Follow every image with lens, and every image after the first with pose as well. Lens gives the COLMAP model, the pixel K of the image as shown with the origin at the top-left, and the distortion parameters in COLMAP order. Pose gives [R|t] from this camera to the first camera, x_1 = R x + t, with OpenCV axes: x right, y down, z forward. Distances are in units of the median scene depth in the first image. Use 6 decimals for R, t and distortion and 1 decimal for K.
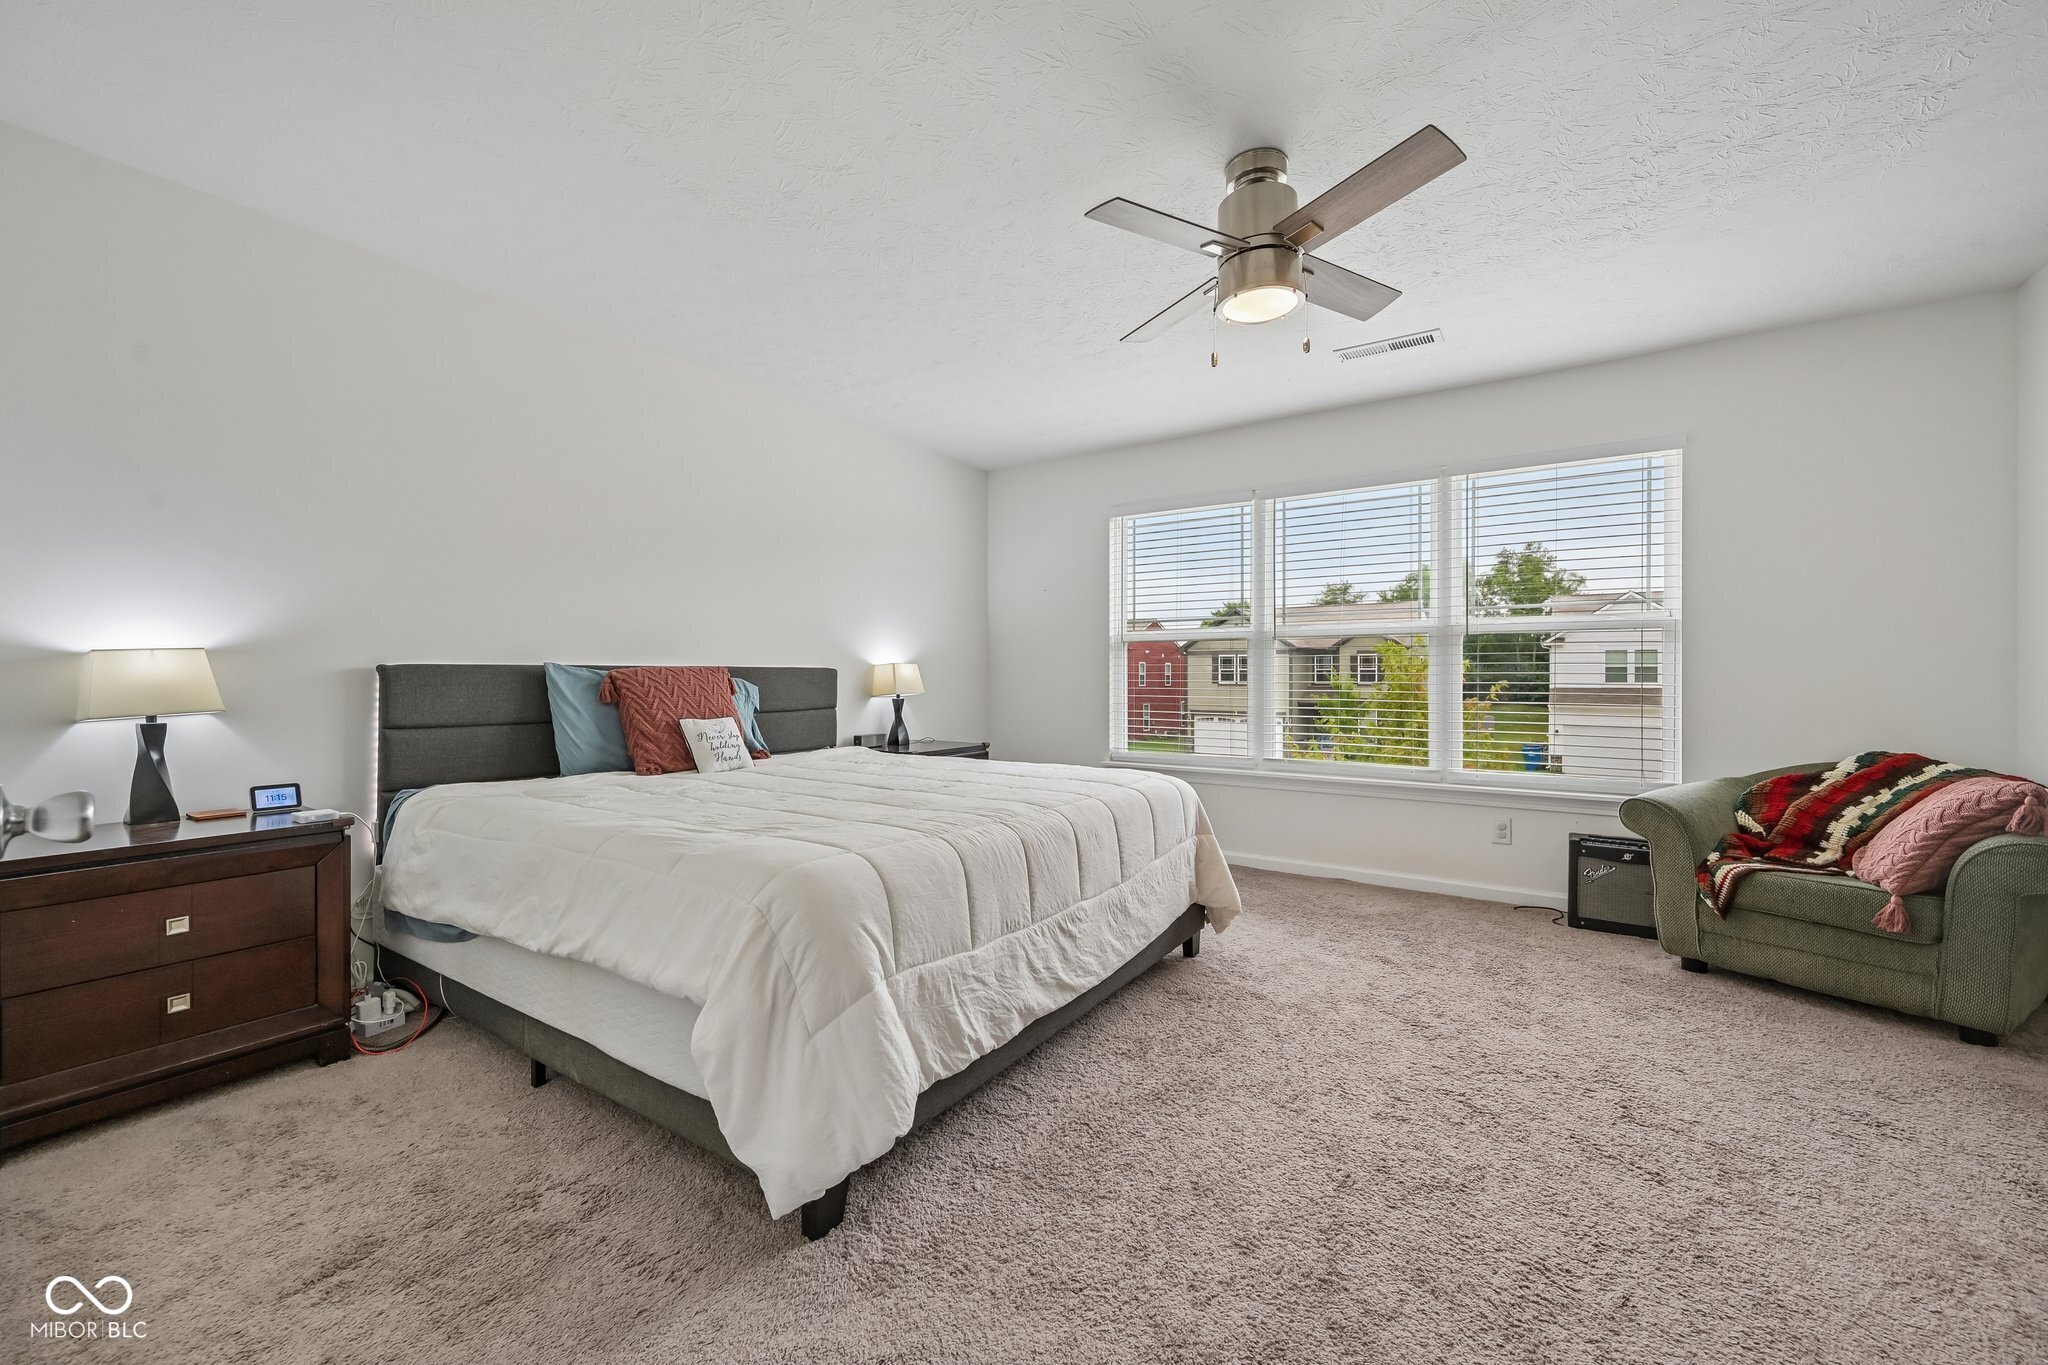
lens RADIAL K [[804.0, 0, 1027.7], [0, 804.0, 681.7], [0, 0, 1]] dist [-0.003041, 0.001240]
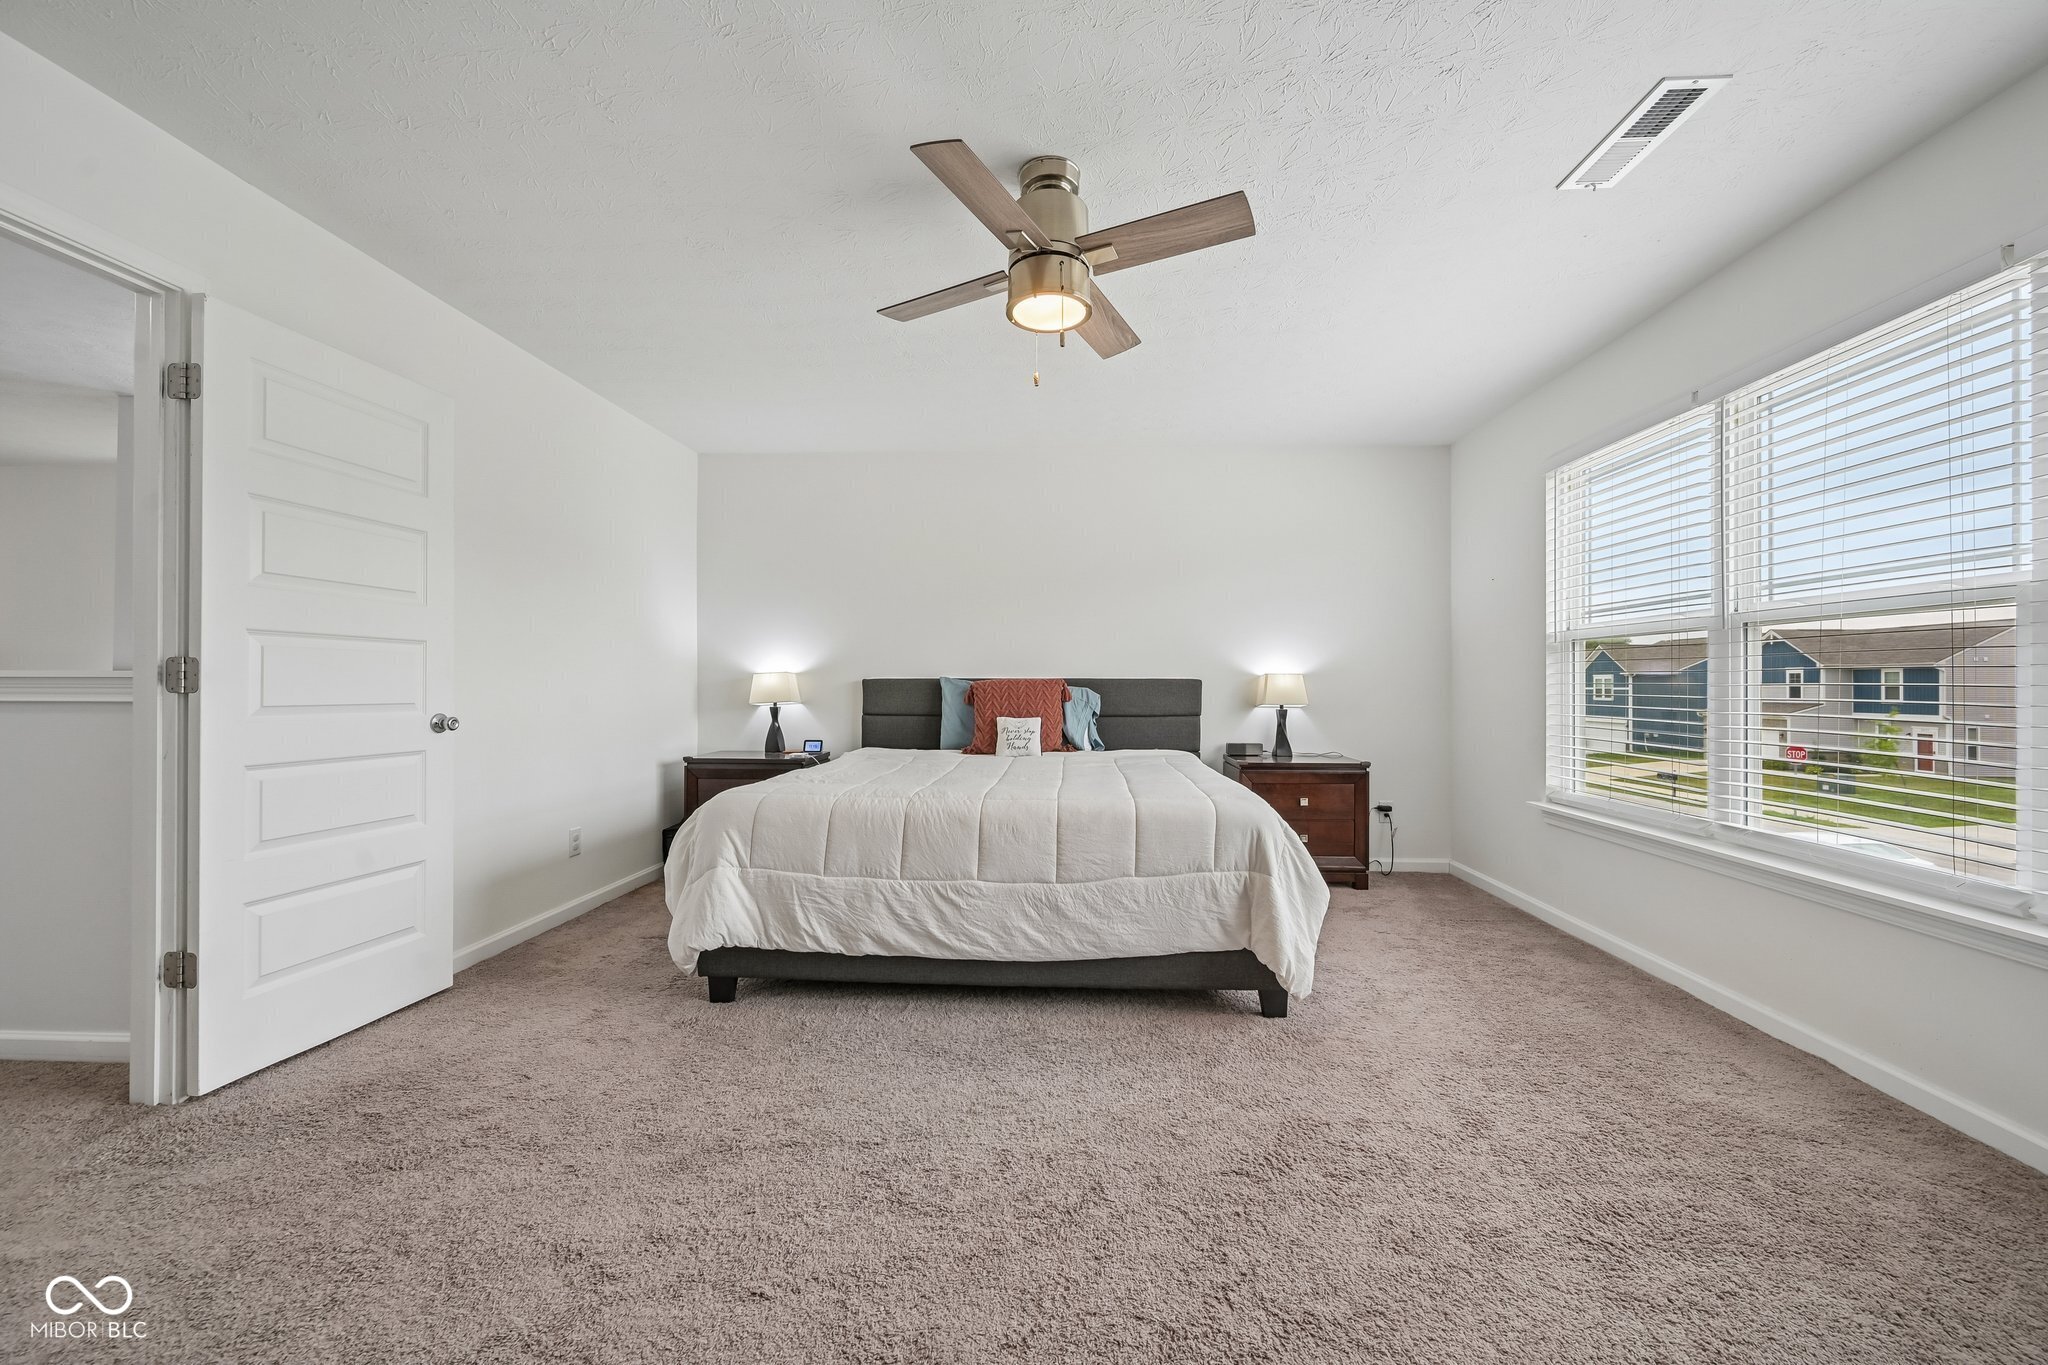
lens RADIAL K [[804.0, 0, 1028.6], [0, 804.0, 681.2], [0, 0, 1]] dist [-0.003041, 0.001240]
pose [[0.510421, -0.001867, -0.859923, 0.935019], [-0.009689, 0.999922, -0.007922, -0.005545], [0.859870, 0.012375, 0.510363, 0.395130]]
